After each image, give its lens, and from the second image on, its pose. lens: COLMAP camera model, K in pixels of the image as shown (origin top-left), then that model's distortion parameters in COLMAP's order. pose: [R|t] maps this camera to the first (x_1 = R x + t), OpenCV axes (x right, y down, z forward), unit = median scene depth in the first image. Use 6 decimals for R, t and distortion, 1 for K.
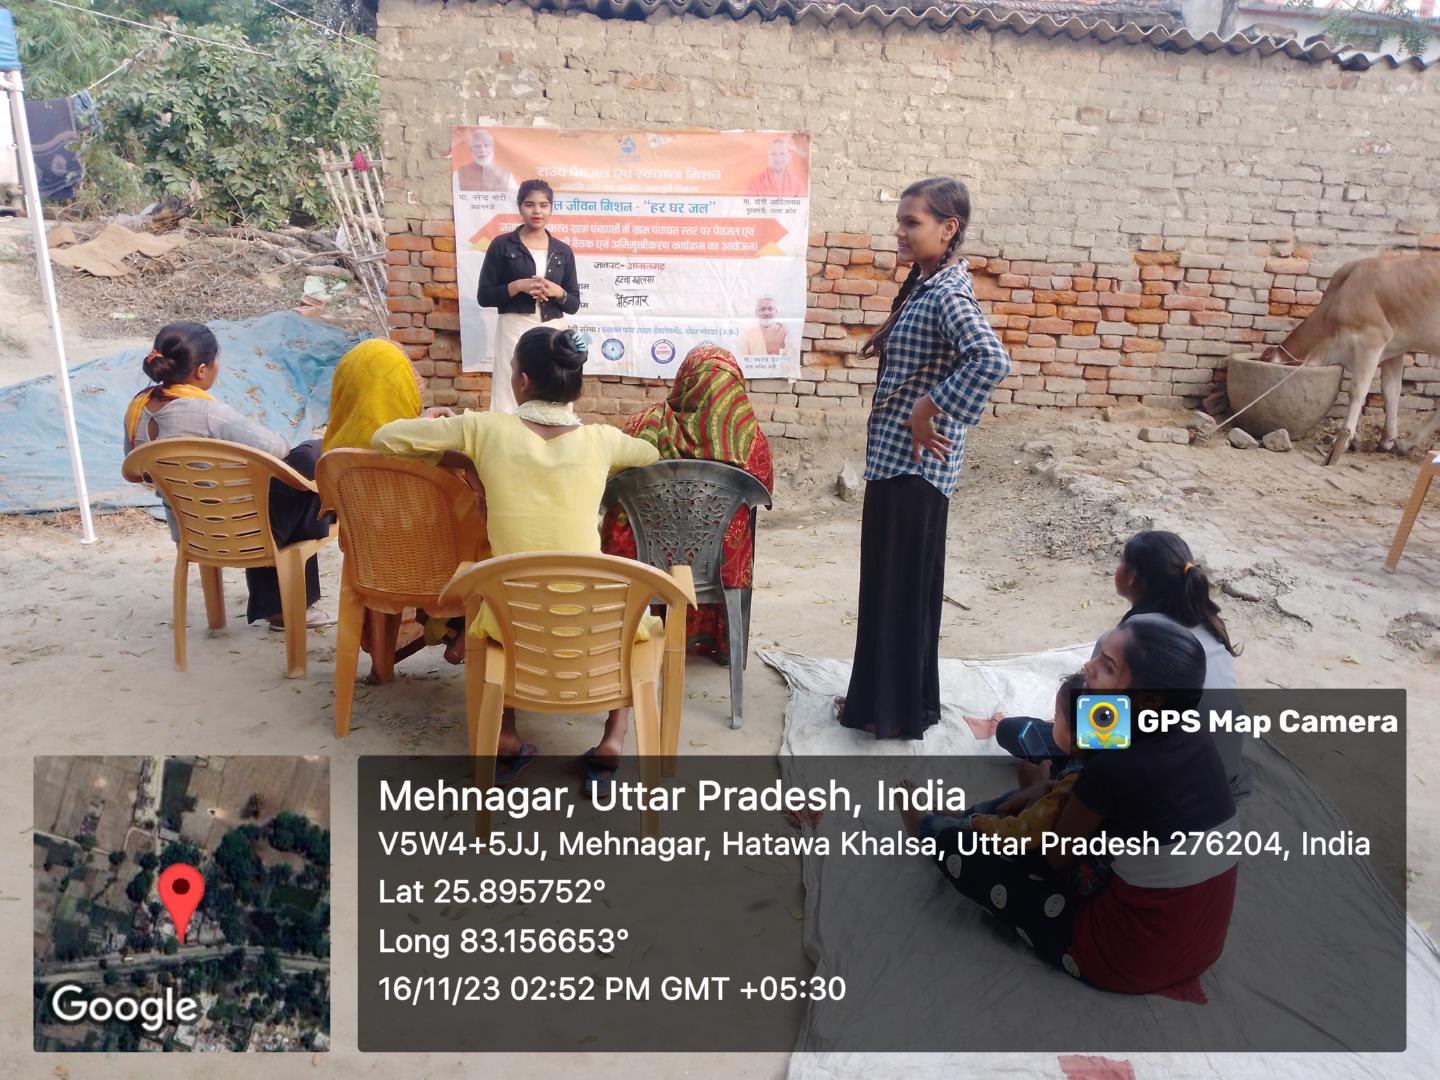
lens RADIAL K [[1173.4, 0, 720.0], [0, 1173.4, 540.0], [0, 0, 1]] dist [-0.024832, -0.003505]
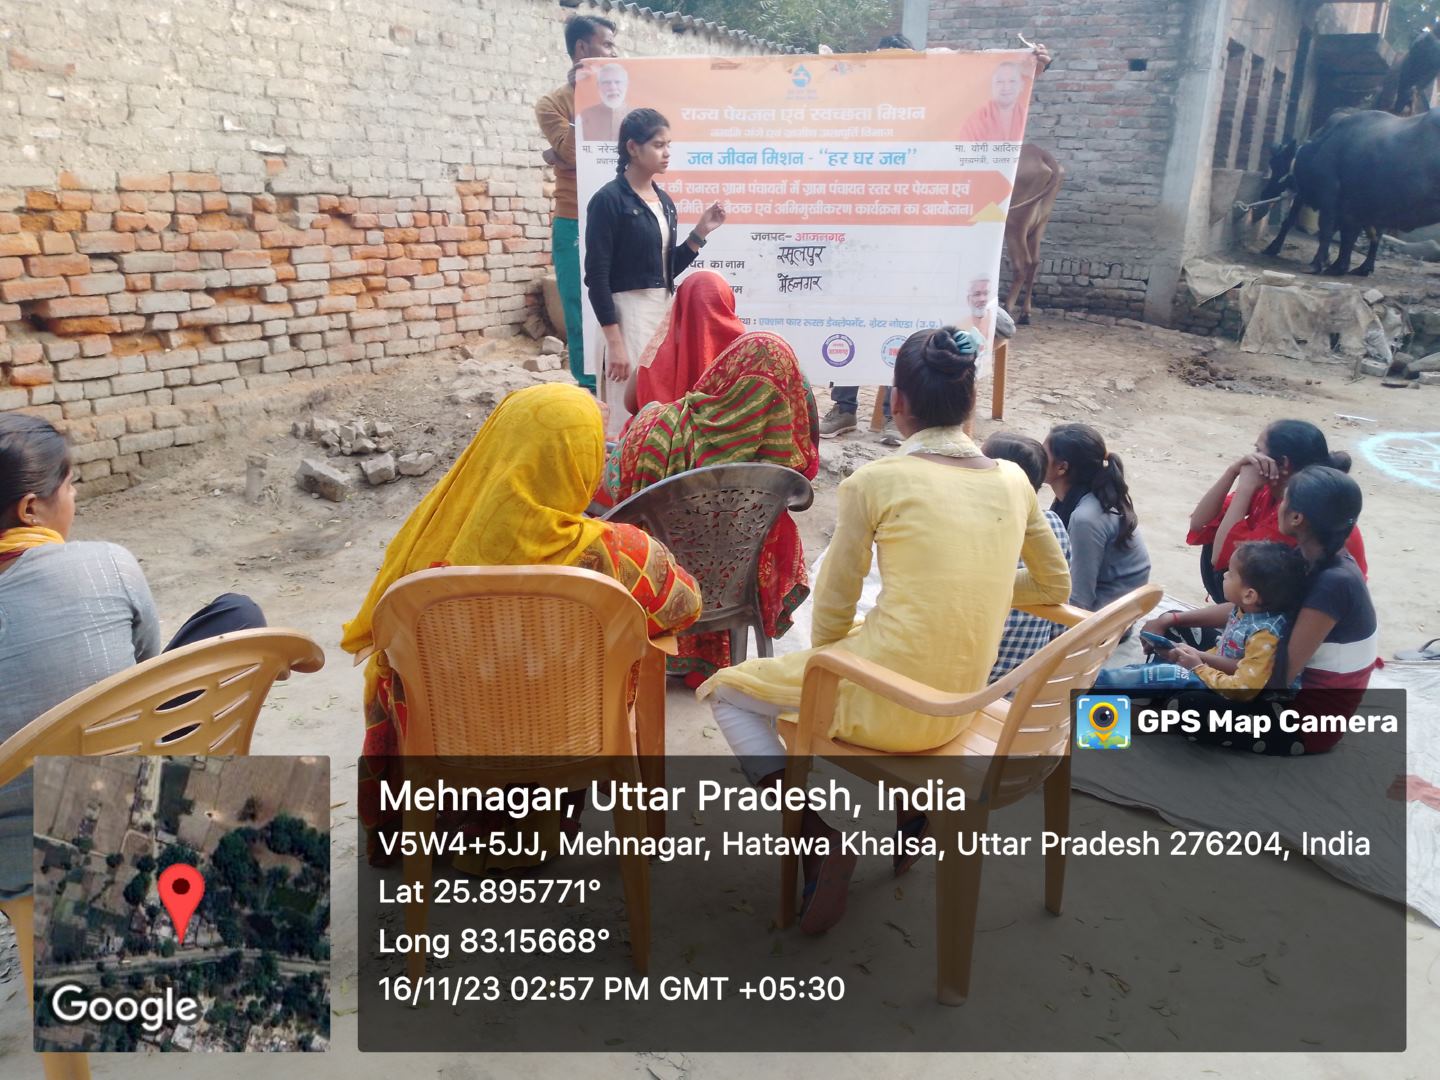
lens RADIAL K [[1161.2, 0, 699.2], [0, 1161.2, 469.1], [0, 0, 1]] dist [0.076359, -0.154127]
pose [[0.595579, -0.224104, 0.771403, -0.333092], [0.217303, 0.969440, 0.113863, -0.087267], [-0.773347, 0.099814, 0.626077, 0.276091]]
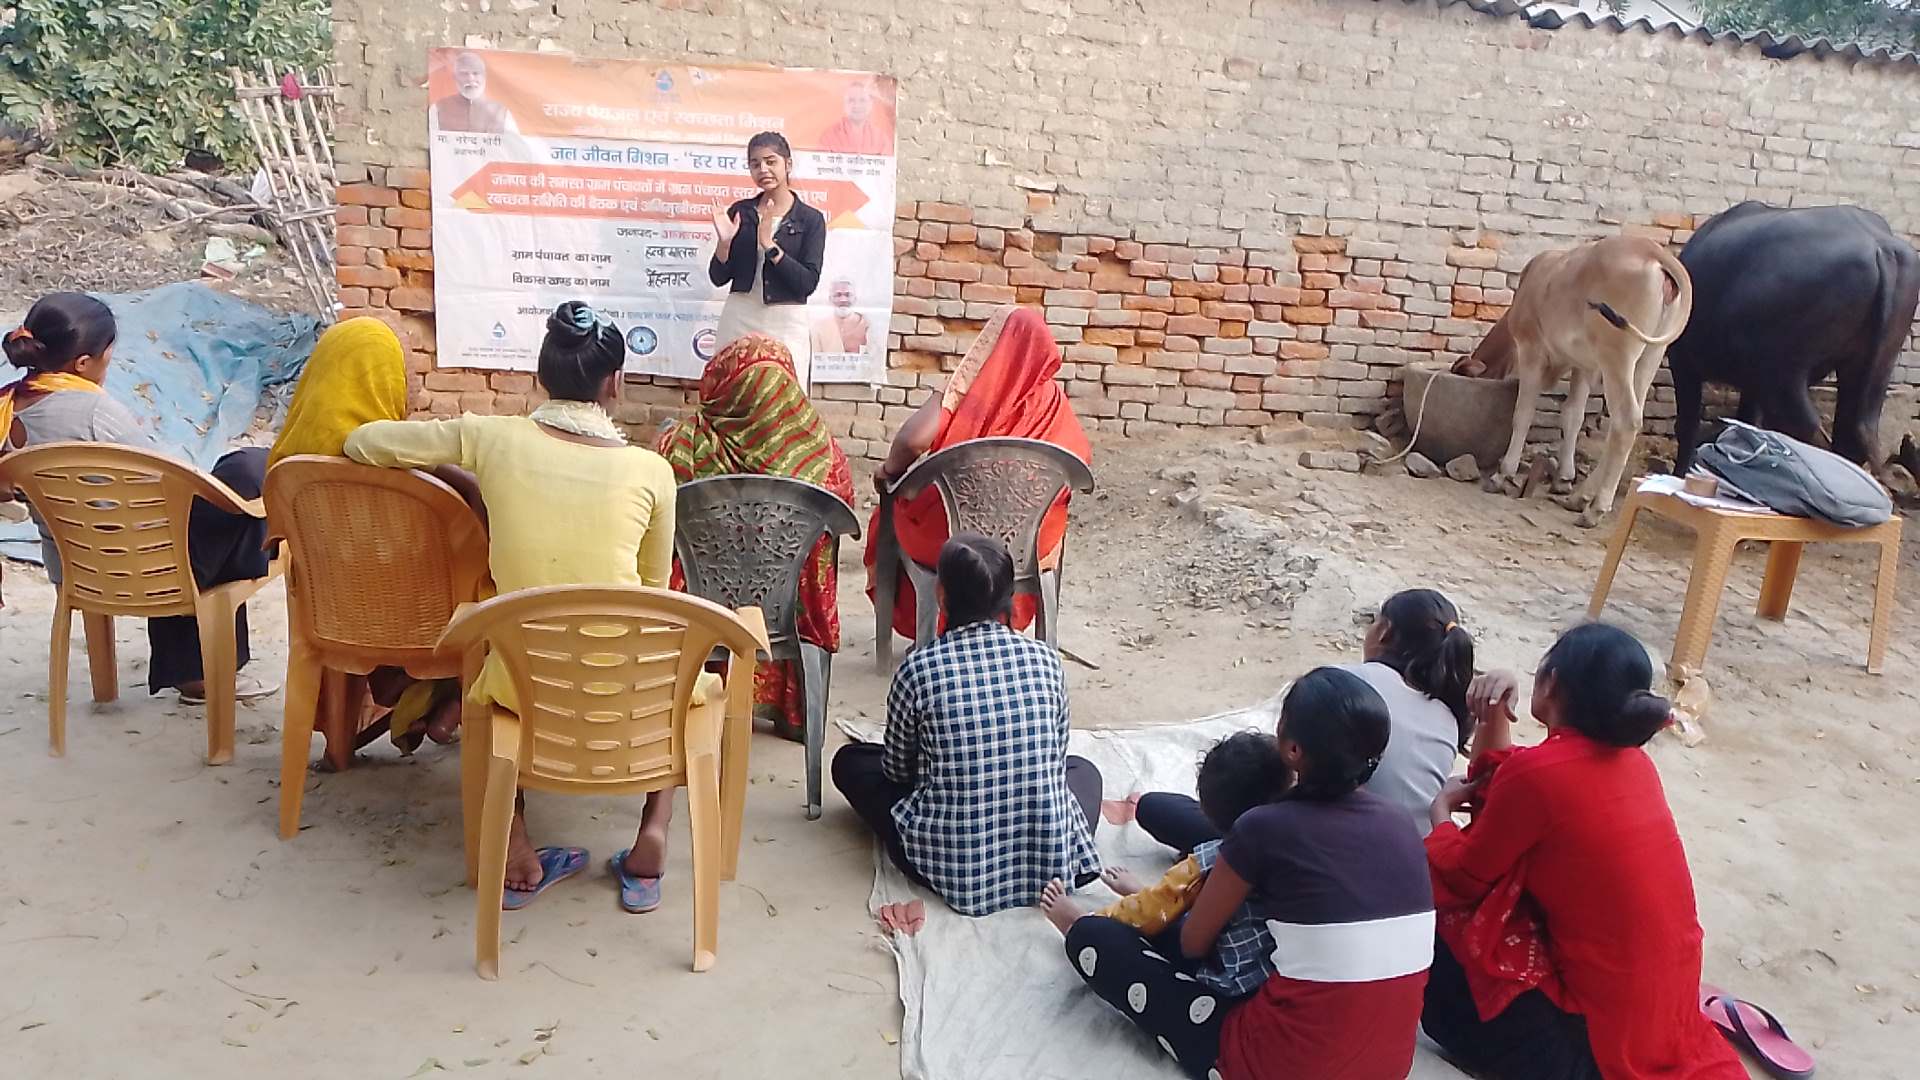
lens RADIAL K [[1505.2, 0, 991.2], [0, 1505.2, 524.3], [0, 0, 1]] dist [0.068868, -0.258512]
pose [[0.990016, 0.003749, 0.140908, -0.001779], [0.002697, 0.998960, -0.045524, 0.001696], [-0.140932, 0.045450, 0.988975, -0.005488]]
